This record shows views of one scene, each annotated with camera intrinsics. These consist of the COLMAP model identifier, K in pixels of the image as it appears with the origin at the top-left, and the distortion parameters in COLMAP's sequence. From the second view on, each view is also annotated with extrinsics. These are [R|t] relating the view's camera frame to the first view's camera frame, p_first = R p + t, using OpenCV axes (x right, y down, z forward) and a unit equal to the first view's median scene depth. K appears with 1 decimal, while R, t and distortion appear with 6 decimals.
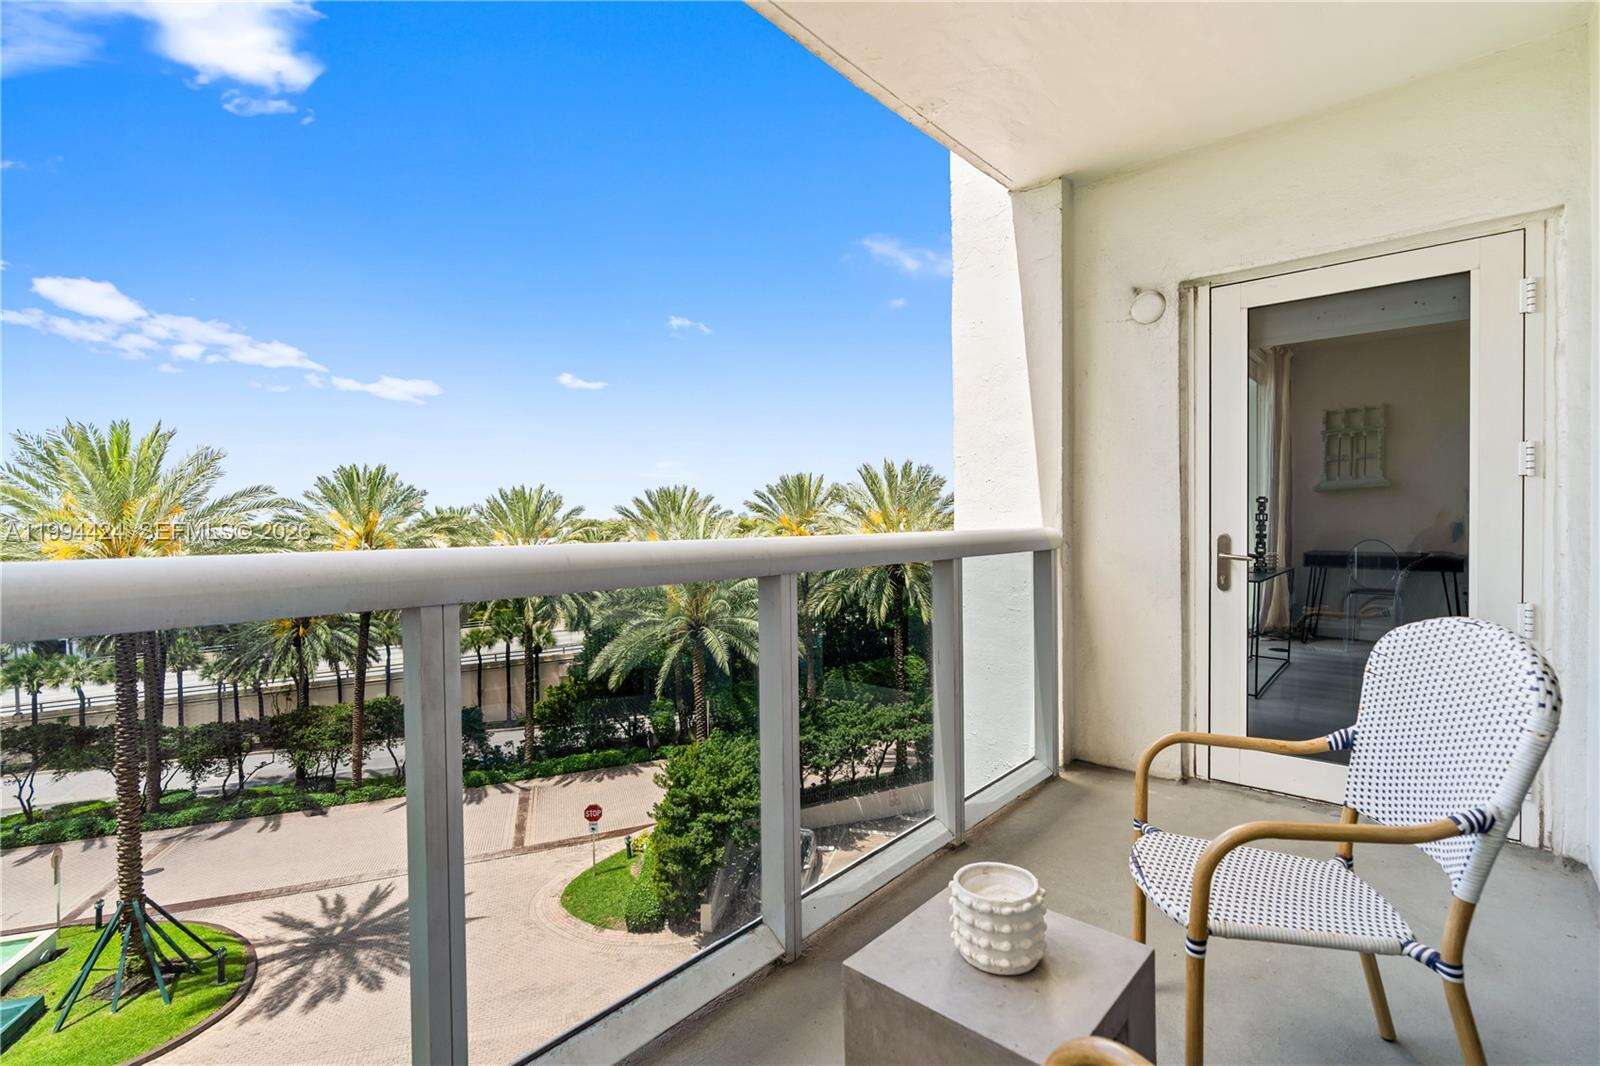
lens RADIAL K [[729.0, 0, 802.0], [0, 729.0, 526.0], [0, 0, 1]] dist [-0.008066, 0.000251]
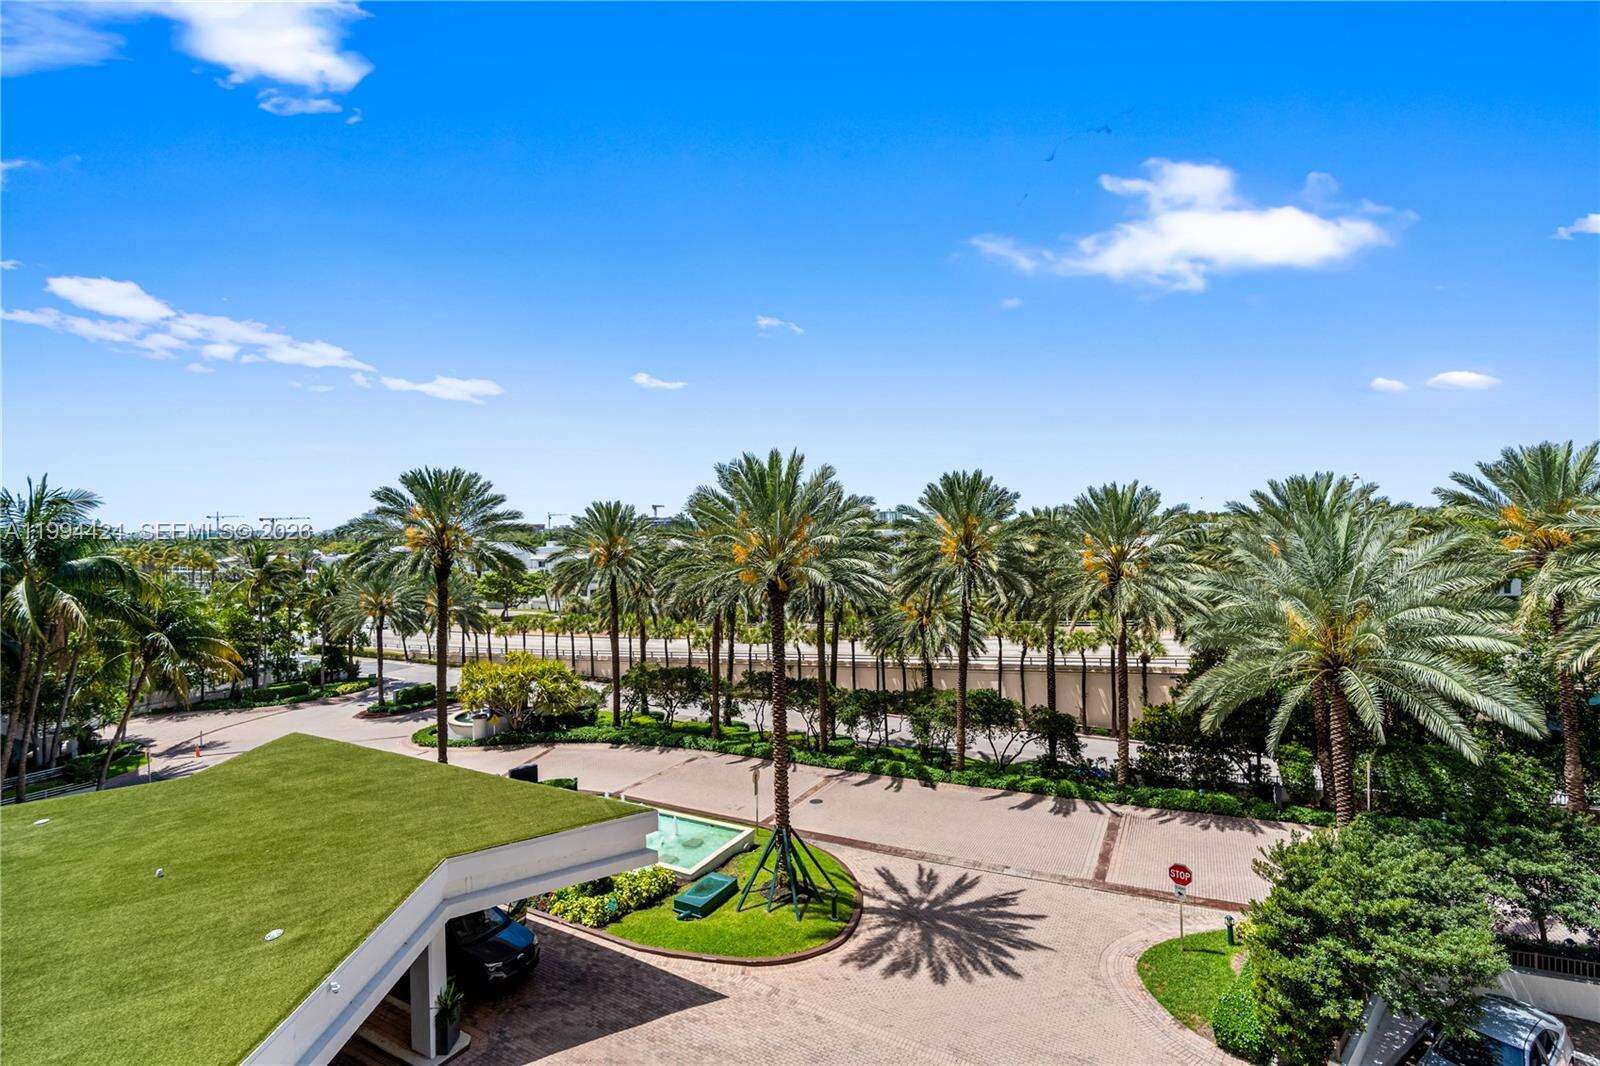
lens RADIAL K [[727.5, 0, 807.1], [0, 727.5, 533.0], [0, 0, 1]] dist [-0.002514, 0.000159]
pose [[0.690467, 0.000771, -0.723363, 0.017256], [0.008023, 0.999930, 0.008724, -0.005368], [0.723319, -0.011828, 0.690413, 0.115729]]
